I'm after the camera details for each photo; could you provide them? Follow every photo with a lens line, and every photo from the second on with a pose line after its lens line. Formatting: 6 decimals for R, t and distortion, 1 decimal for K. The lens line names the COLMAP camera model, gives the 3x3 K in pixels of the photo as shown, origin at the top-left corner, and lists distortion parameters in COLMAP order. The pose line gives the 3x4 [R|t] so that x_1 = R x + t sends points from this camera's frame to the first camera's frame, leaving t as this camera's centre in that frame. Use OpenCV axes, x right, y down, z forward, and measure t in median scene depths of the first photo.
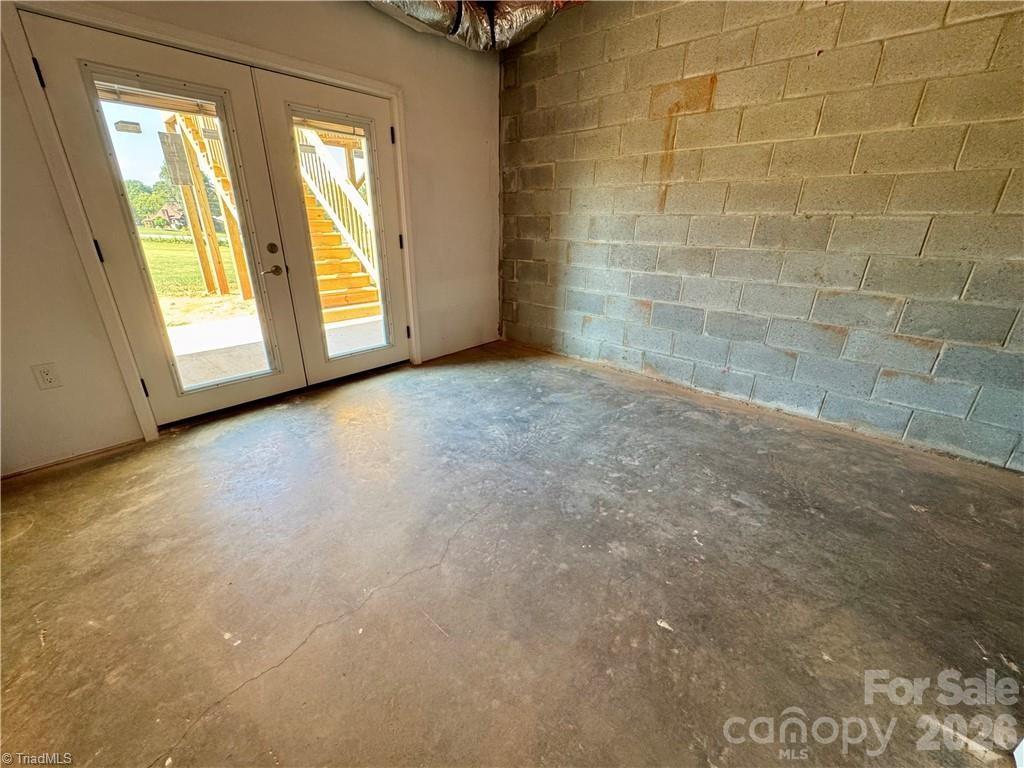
lens RADIAL K [[408.8, 0, 510.3], [0, 408.8, 384.5], [0, 0, 1]] dist [-0.006944, 0.000014]
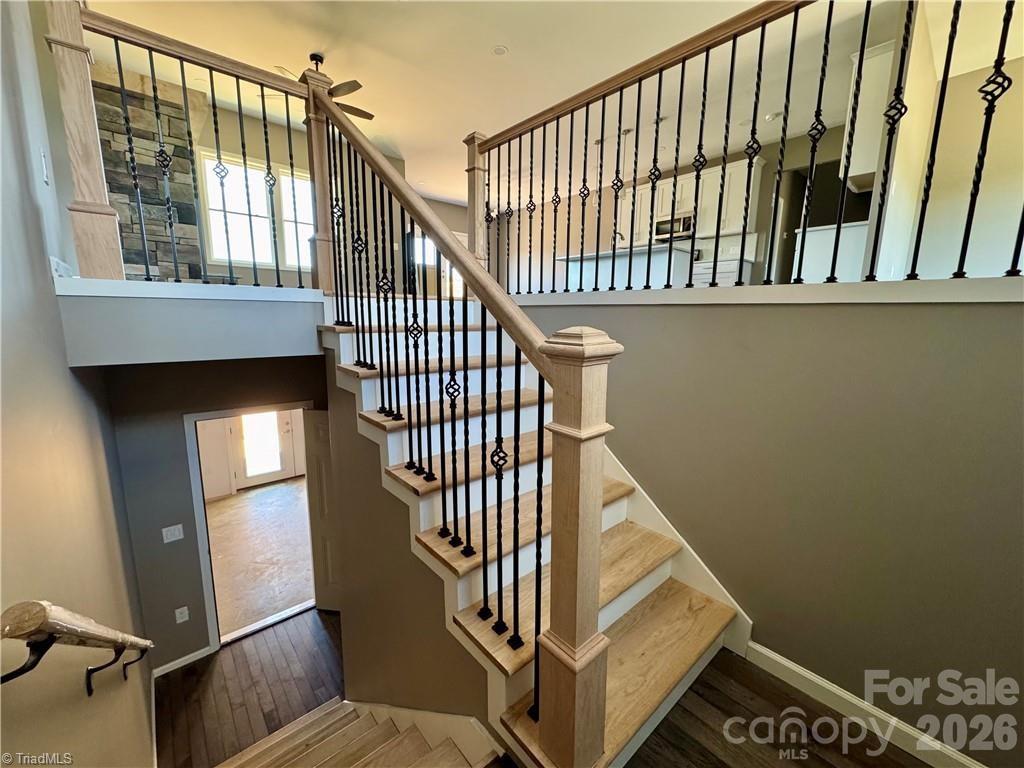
lens RADIAL K [[408.8, 0, 513.9], [0, 408.8, 383.8], [0, 0, 1]] dist [-0.006944, 0.000014]
pose [[0.995017, 0.016317, -0.098360, 1.050463], [-0.037157, 0.976138, -0.213949, -0.063613], [0.092522, 0.216537, 0.971880, -1.384258]]
